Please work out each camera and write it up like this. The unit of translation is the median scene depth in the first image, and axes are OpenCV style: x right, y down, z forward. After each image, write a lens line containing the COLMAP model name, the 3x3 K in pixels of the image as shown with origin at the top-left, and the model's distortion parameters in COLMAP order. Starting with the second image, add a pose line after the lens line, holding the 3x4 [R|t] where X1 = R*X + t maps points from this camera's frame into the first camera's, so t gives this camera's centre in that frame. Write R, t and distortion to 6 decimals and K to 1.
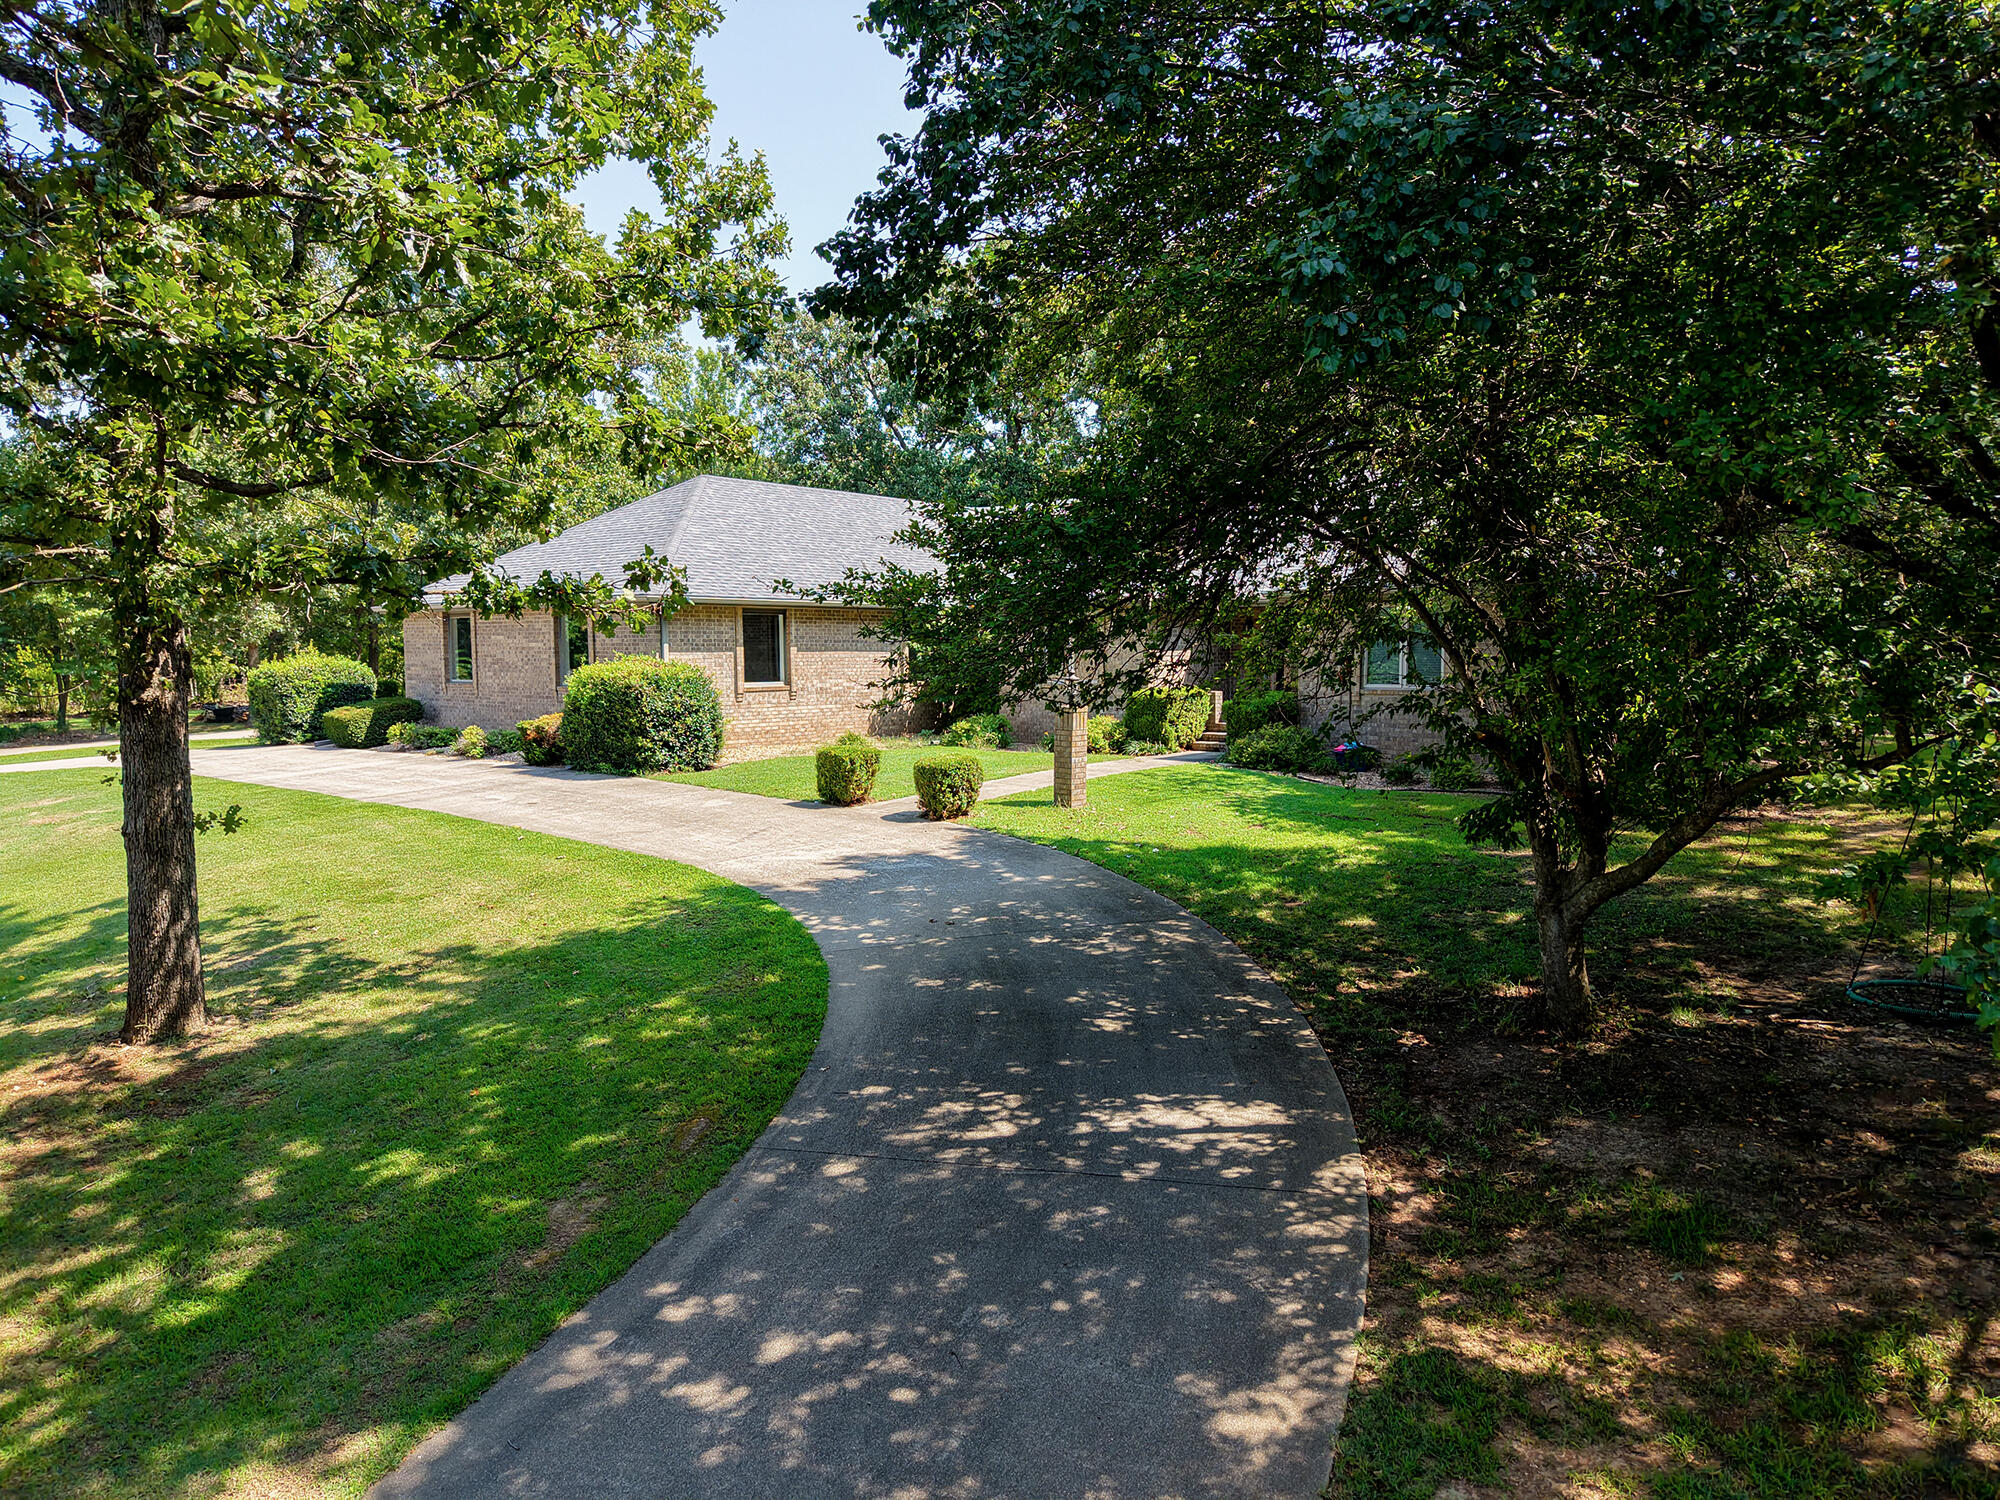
lens RADIAL K [[1390.7, 0, 996.0], [0, 1390.7, 753.9], [0, 0, 1]] dist [0.005095, -0.009518]
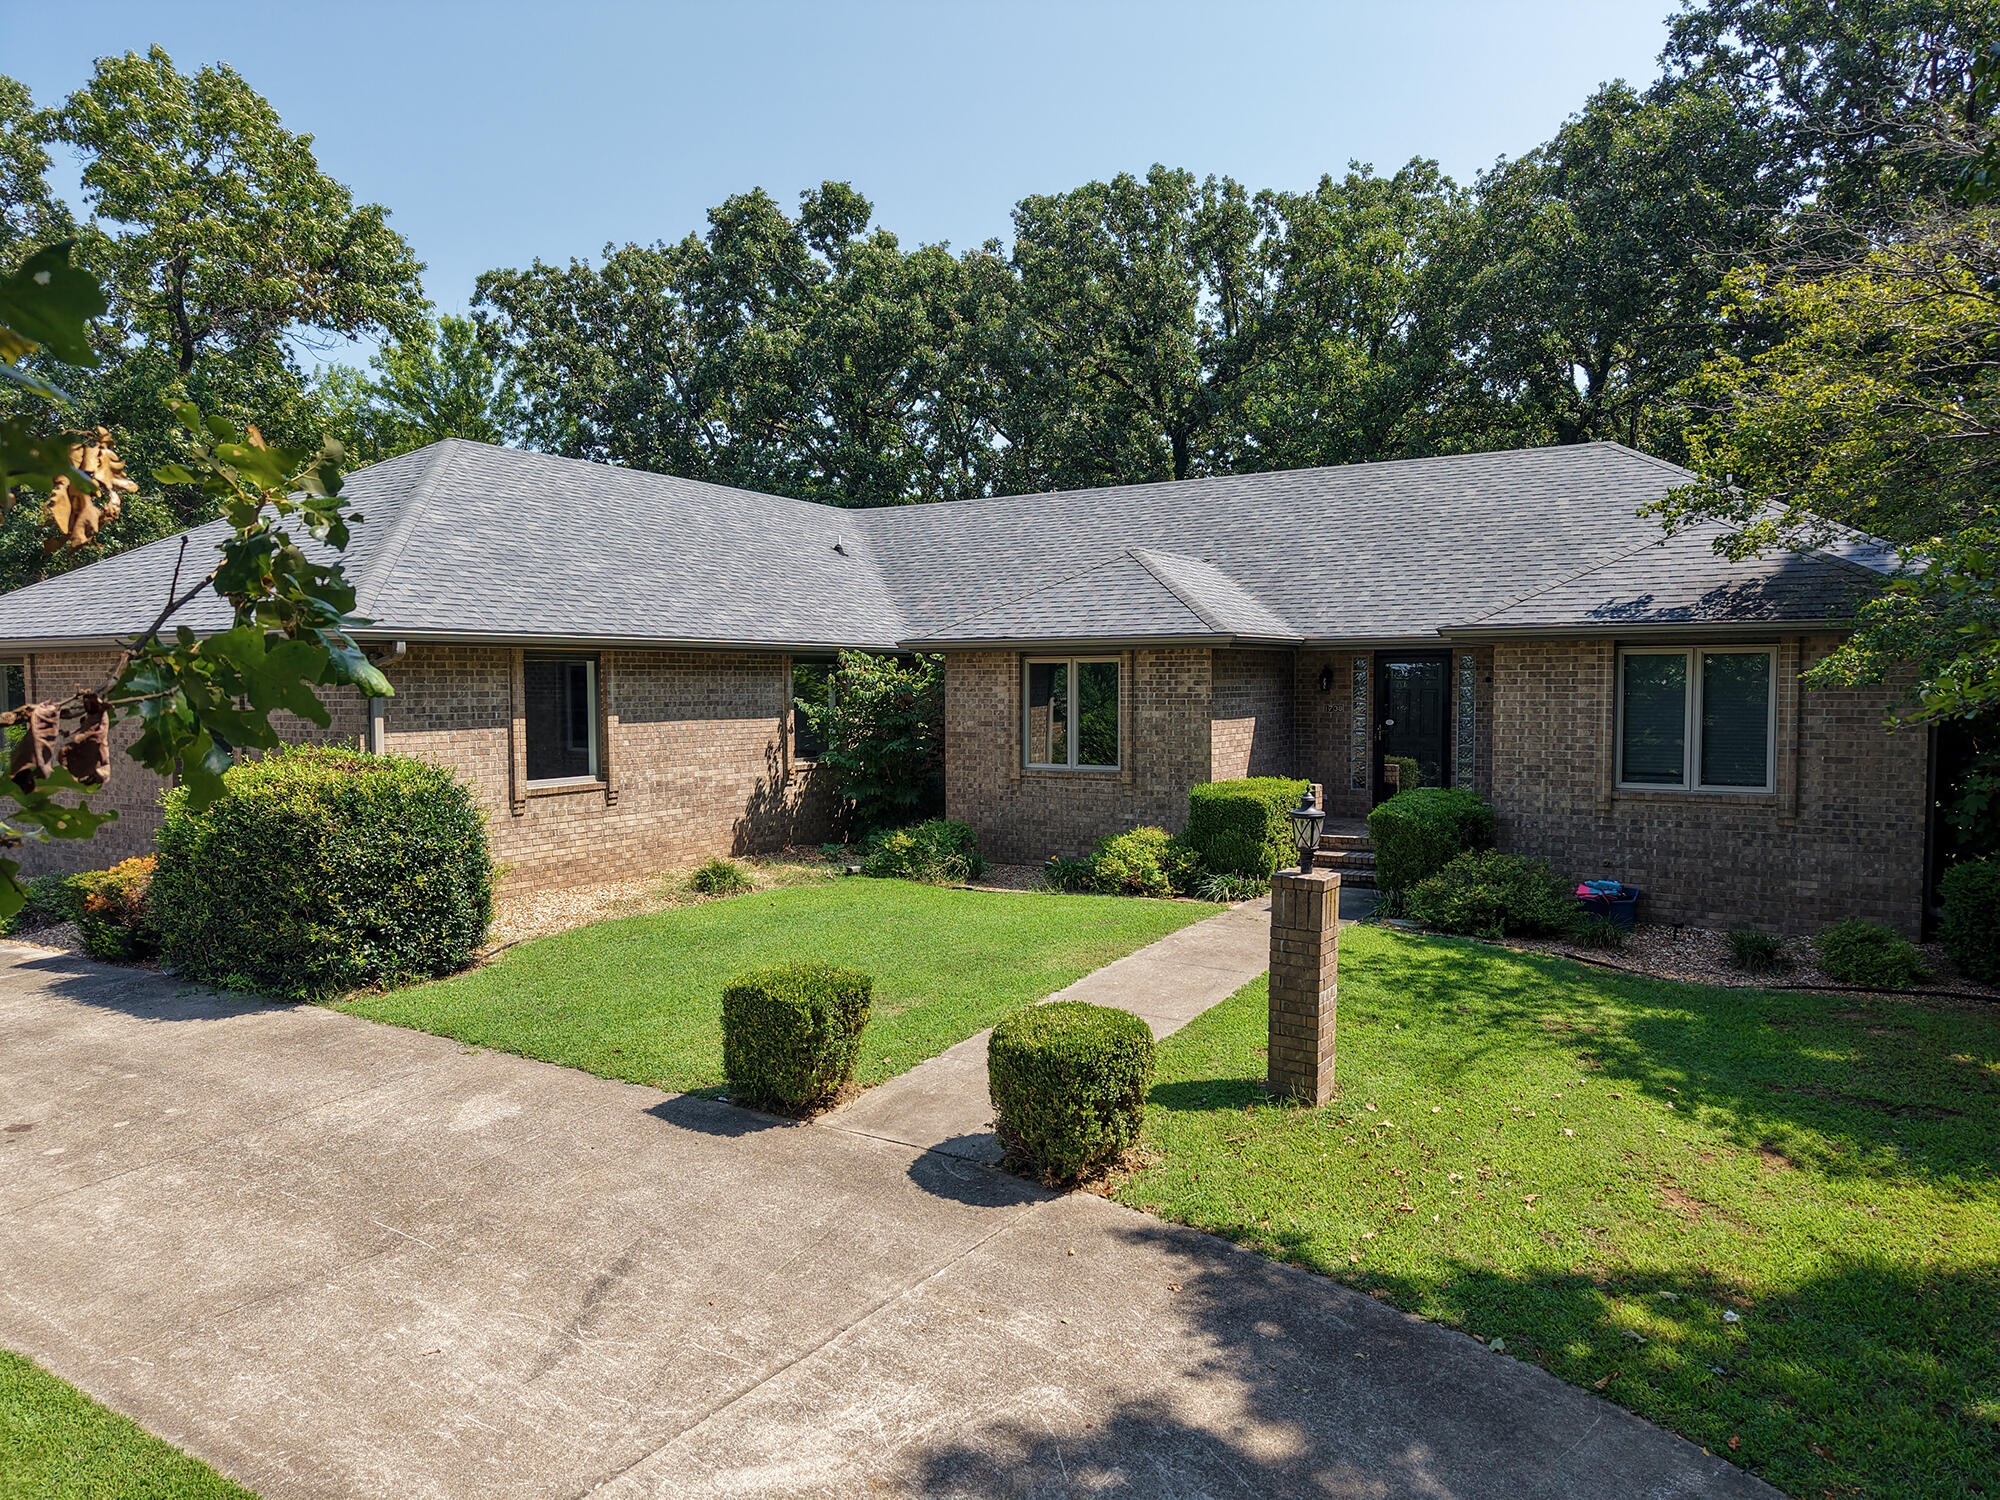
lens RADIAL K [[1390.7, 0, 1008.4], [0, 1390.7, 745.5], [0, 0, 1]] dist [0.005095, -0.009518]
pose [[0.985082, -0.011026, 0.171733, -0.088541], [0.016224, 0.999451, -0.028893, -0.048430], [-0.171320, 0.031248, 0.984720, 0.422339]]
